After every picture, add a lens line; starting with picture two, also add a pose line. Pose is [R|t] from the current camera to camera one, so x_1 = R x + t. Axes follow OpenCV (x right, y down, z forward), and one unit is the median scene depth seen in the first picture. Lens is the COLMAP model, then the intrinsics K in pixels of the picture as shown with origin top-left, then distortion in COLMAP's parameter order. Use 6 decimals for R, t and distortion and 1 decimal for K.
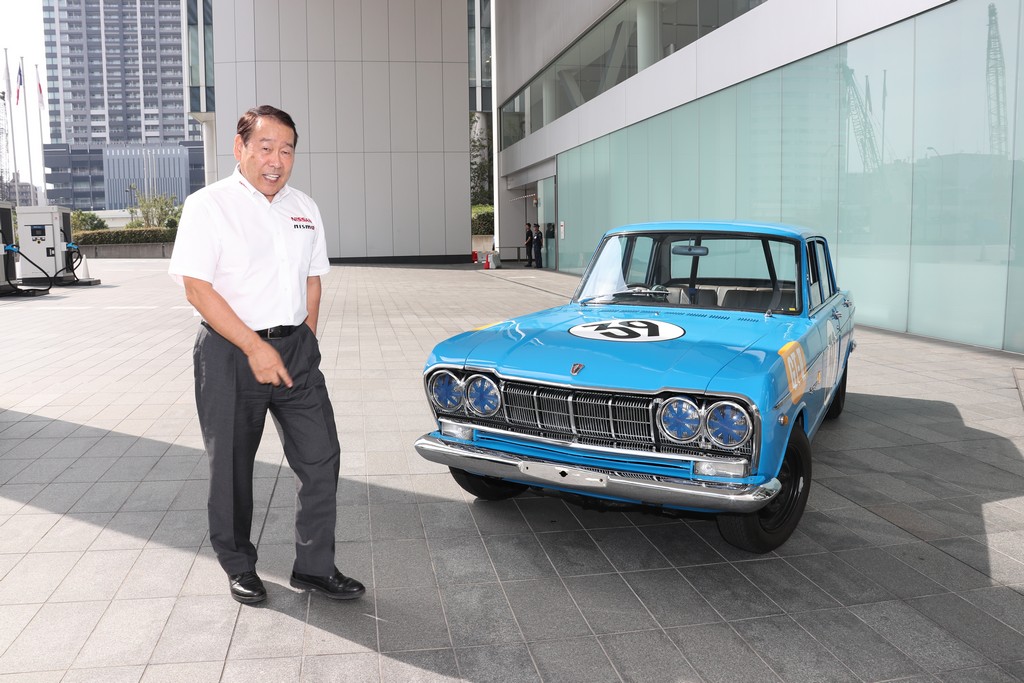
lens RADIAL K [[879.8, 0, 513.0], [0, 879.8, 330.1], [0, 0, 1]] dist [-0.145705, 0.007466]
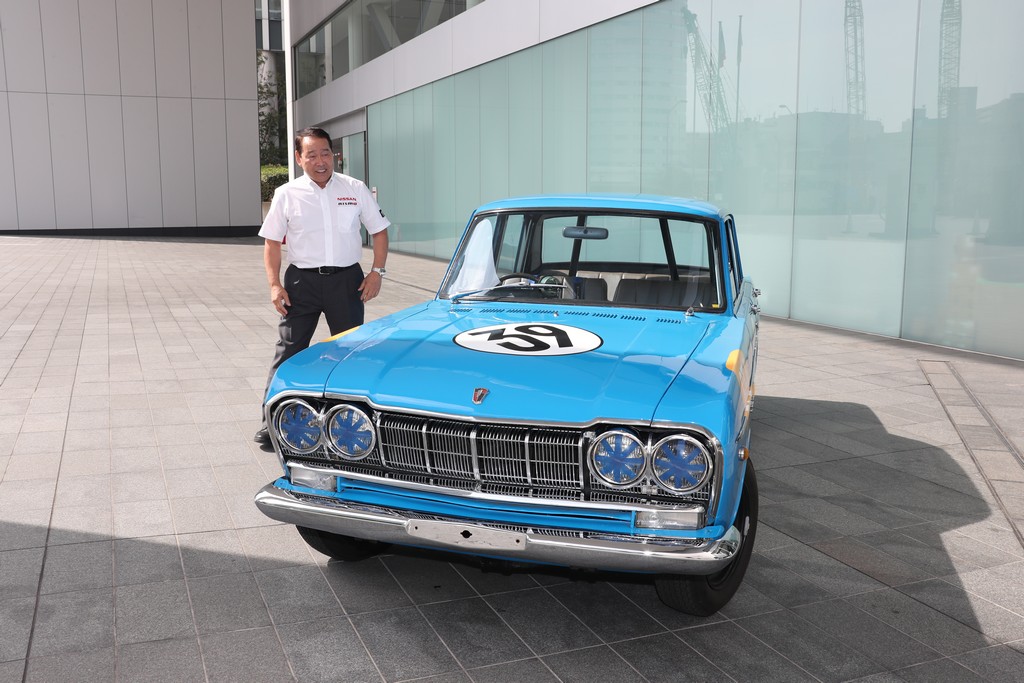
lens RADIAL K [[1030.5, 0, 551.6], [0, 1030.5, 344.0], [0, 0, 1]] dist [-0.064479, 0.009366]
pose [[0.974519, -0.018711, 0.223522, -0.058116], [0.012445, 0.999490, 0.029409, -0.022865], [-0.223958, -0.025878, 0.974255, 0.103081]]
